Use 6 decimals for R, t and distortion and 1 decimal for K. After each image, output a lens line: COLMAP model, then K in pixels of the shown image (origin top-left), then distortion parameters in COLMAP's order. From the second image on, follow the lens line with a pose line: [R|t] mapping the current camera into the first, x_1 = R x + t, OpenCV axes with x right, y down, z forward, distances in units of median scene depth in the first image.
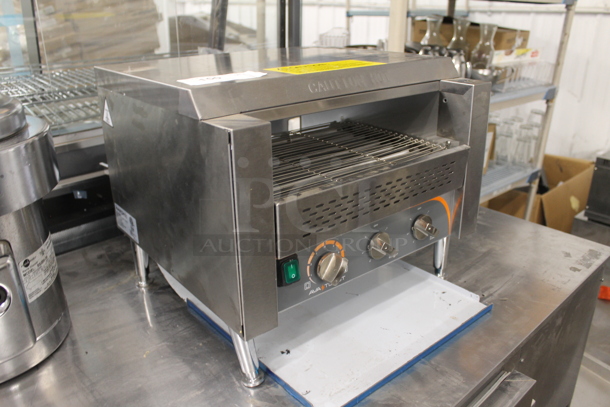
lens RADIAL K [[510.8, 0, 305.0], [0, 510.8, 203.5], [0, 0, 1]] dist [-0.184921, 0.167806]
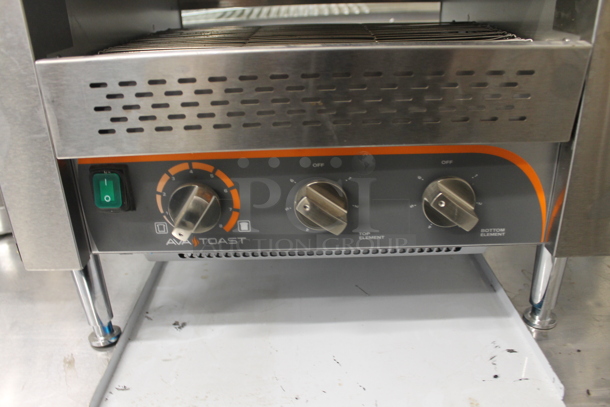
lens RADIAL K [[510.8, 0, 305.0], [0, 510.8, 203.5], [0, 0, 1]] dist [-0.184921, 0.167806]
pose [[0.770368, 0.254919, -0.584422, 0.472716], [-0.214558, 0.966787, 0.138878, 0.012328], [0.600415, 0.018406, 0.799477, 0.610131]]
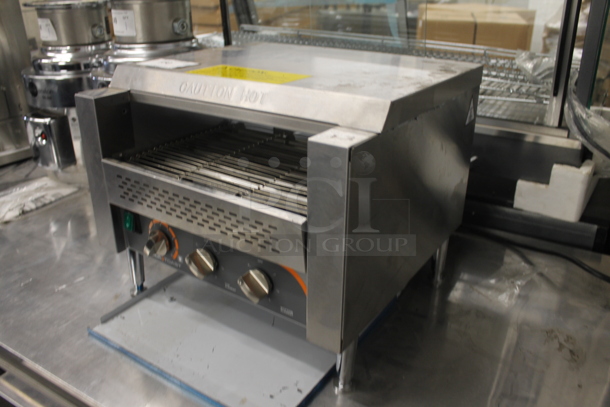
lens RADIAL K [[510.8, 0, 305.0], [0, 510.8, 203.5], [0, 0, 1]] dist [-0.184921, 0.167806]
pose [[0.279089, 0.404496, -0.870914, 1.069341], [-0.354366, 0.886321, 0.298093, -0.399201], [0.892487, 0.225428, 0.390703, 0.824645]]
